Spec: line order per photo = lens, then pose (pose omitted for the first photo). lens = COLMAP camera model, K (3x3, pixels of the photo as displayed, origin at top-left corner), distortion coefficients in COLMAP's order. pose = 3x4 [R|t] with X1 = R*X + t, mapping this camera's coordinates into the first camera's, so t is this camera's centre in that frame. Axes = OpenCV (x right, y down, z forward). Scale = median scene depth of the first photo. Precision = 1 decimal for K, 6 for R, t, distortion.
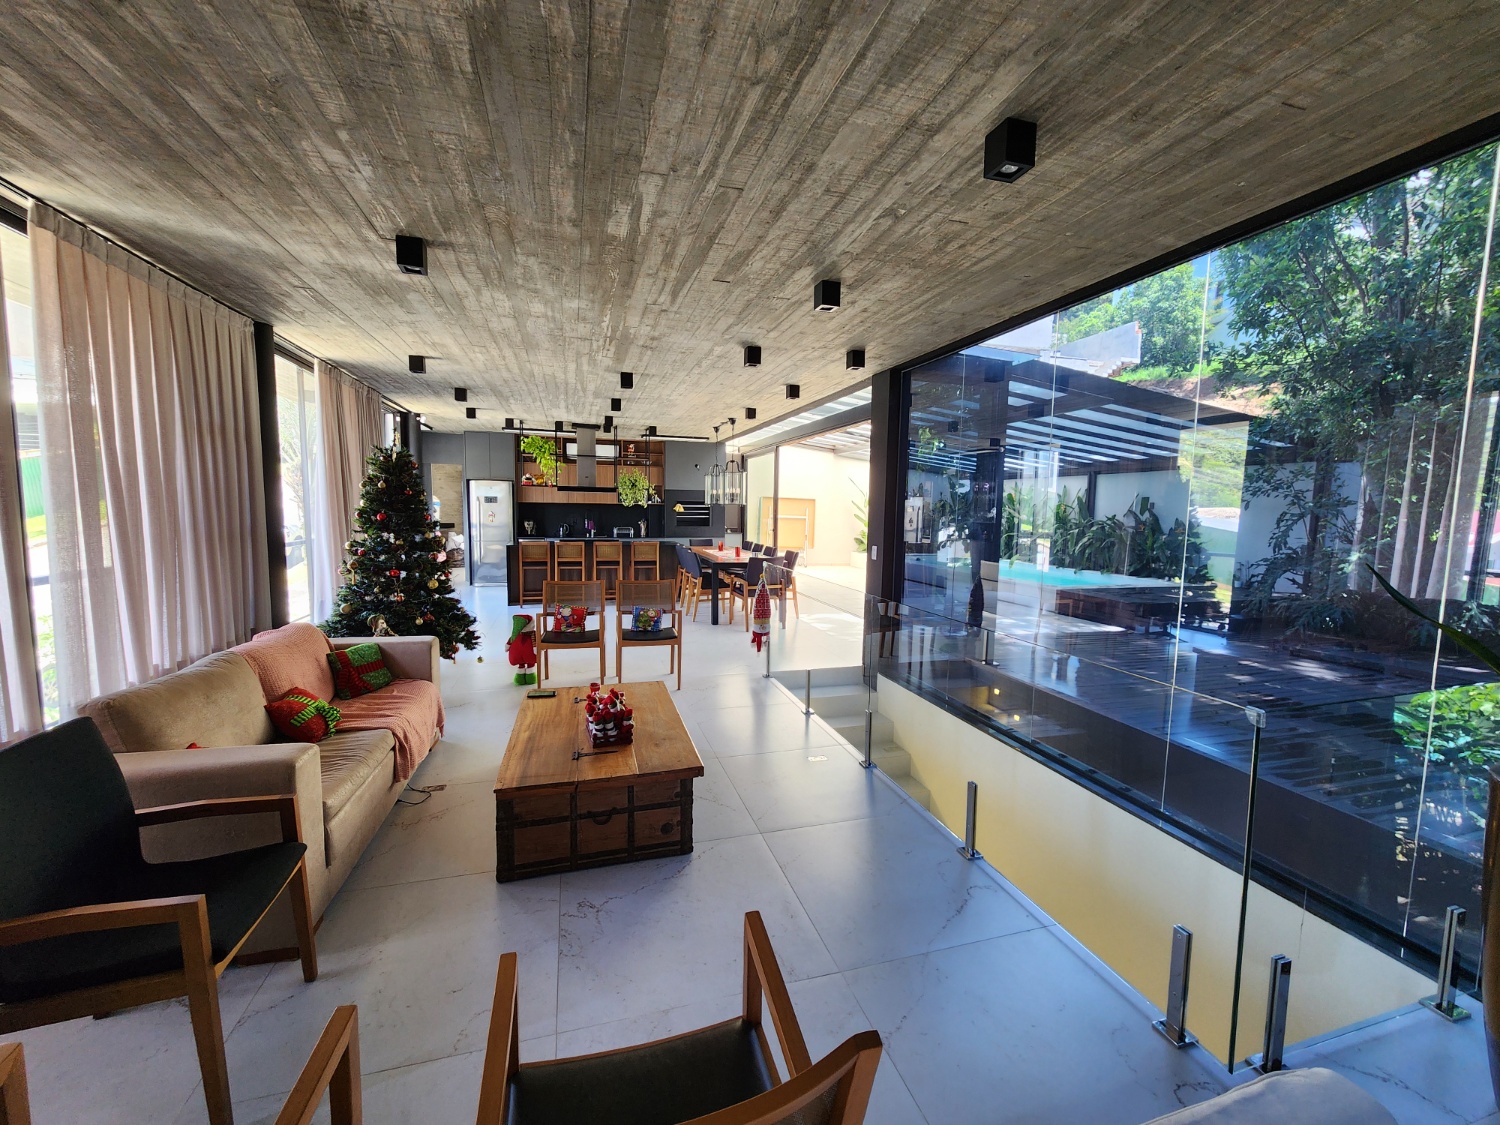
lens RADIAL K [[618.3, 0, 747.3], [0, 618.3, 567.1], [0, 0, 1]] dist [-0.001872, 0.000905]
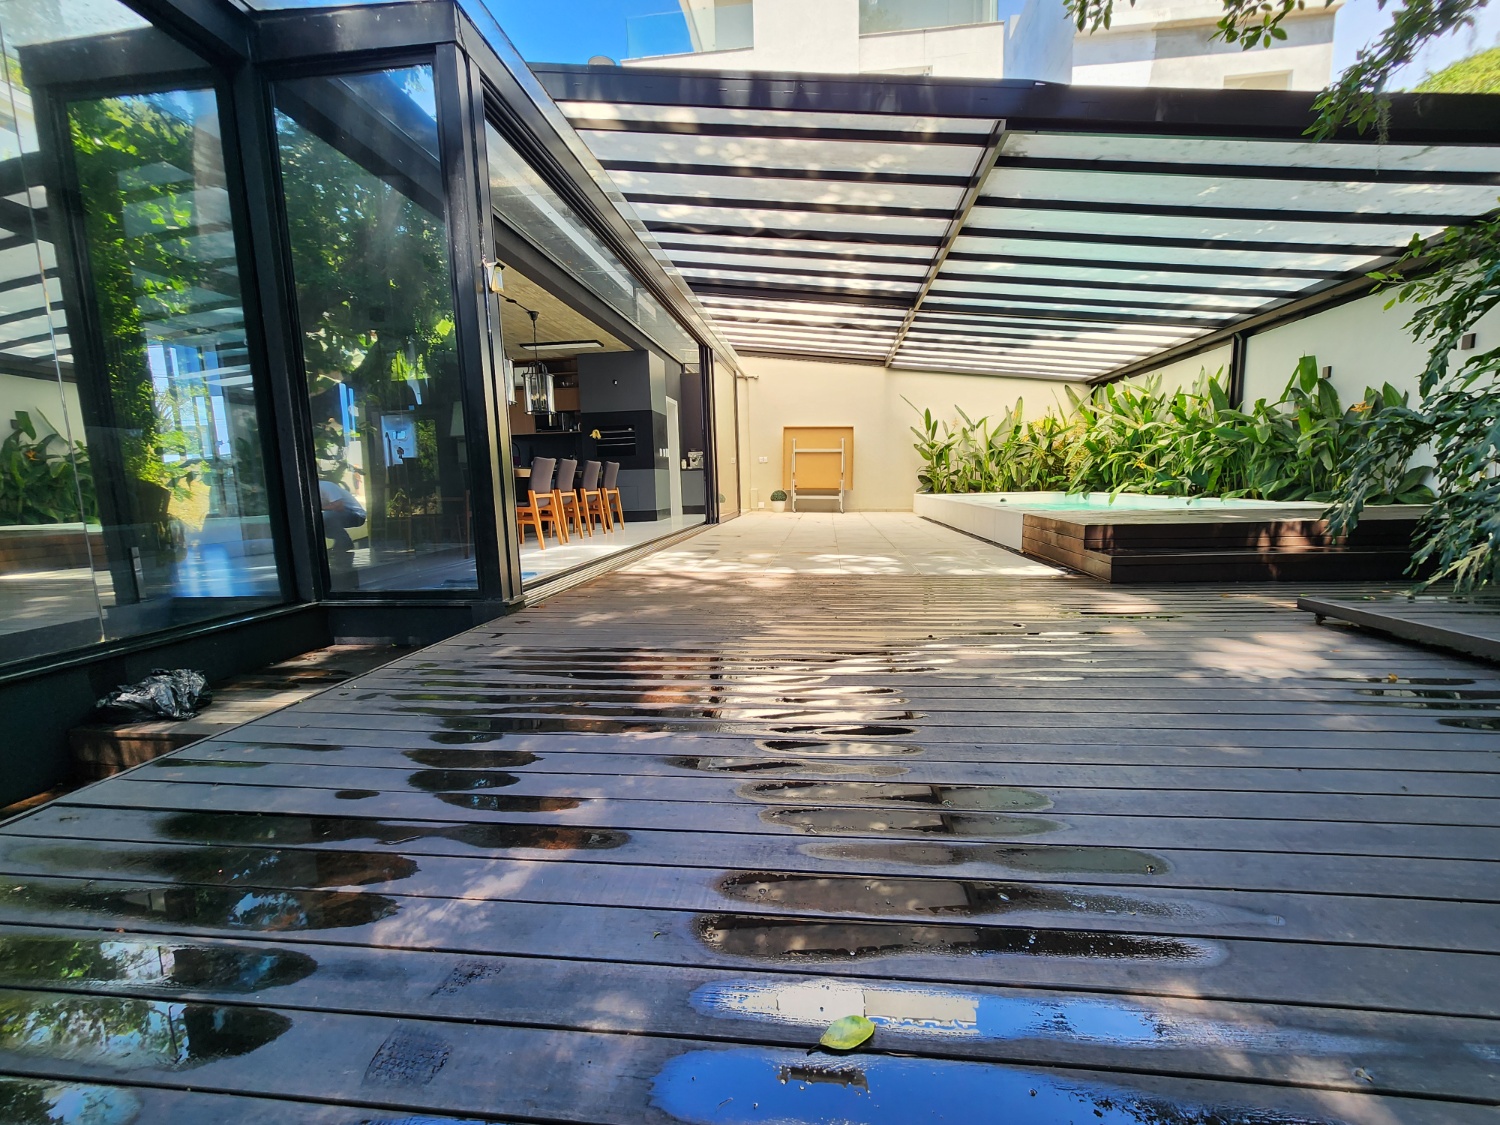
lens RADIAL K [[618.3, 0, 758.9], [0, 618.3, 569.7], [0, 0, 1]] dist [-0.001872, 0.000905]
pose [[0.925363, 0.011196, -0.378918, 0.381208], [0.005129, 0.999103, 0.042046, 0.050554], [0.379048, -0.040851, 0.924475, 0.274268]]
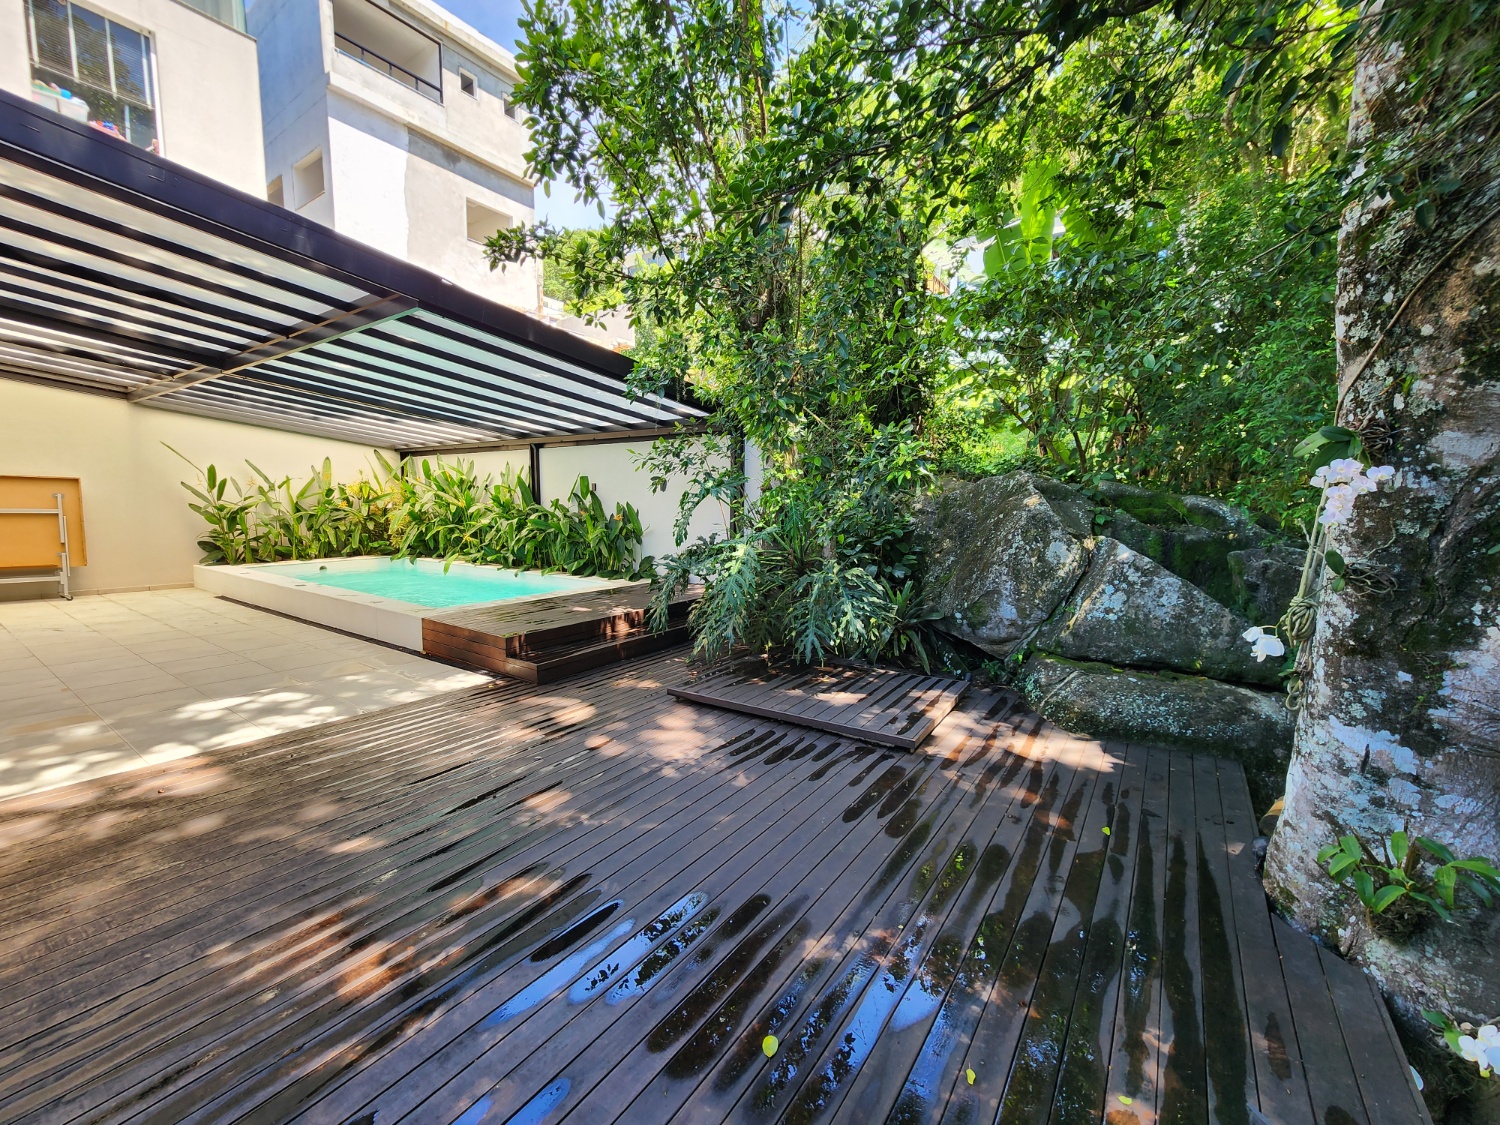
lens RADIAL K [[618.3, 0, 754.4], [0, 618.3, 564.1], [0, 0, 1]] dist [-0.001872, 0.000905]
pose [[0.771353, -0.080633, 0.631279, 0.283300], [0.068317, 0.996700, 0.043834, -0.018280], [-0.632730, 0.009316, 0.774316, 0.222602]]
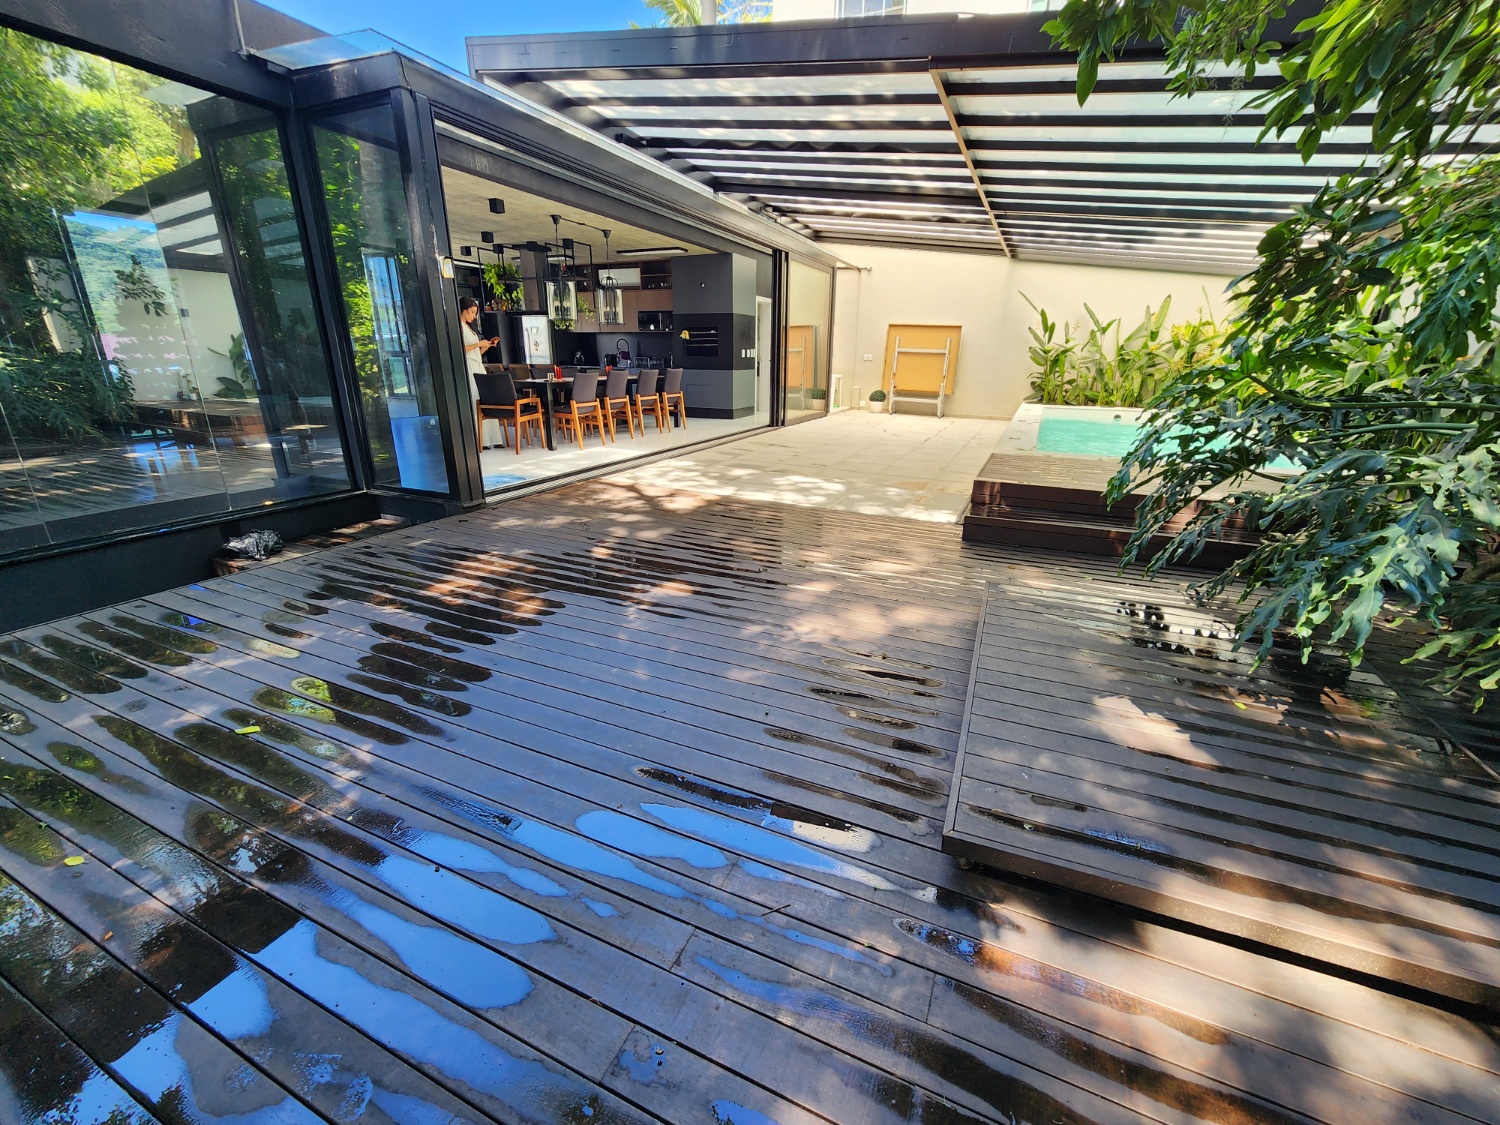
lens RADIAL K [[618.3, 0, 754.8], [0, 618.3, 565.1], [0, 0, 1]] dist [-0.001872, 0.000905]
pose [[0.760975, 0.200057, -0.617166, 0.558531], [-0.060915, 0.969100, 0.239028, 0.009605], [0.645915, -0.144300, 0.749648, 0.301567]]
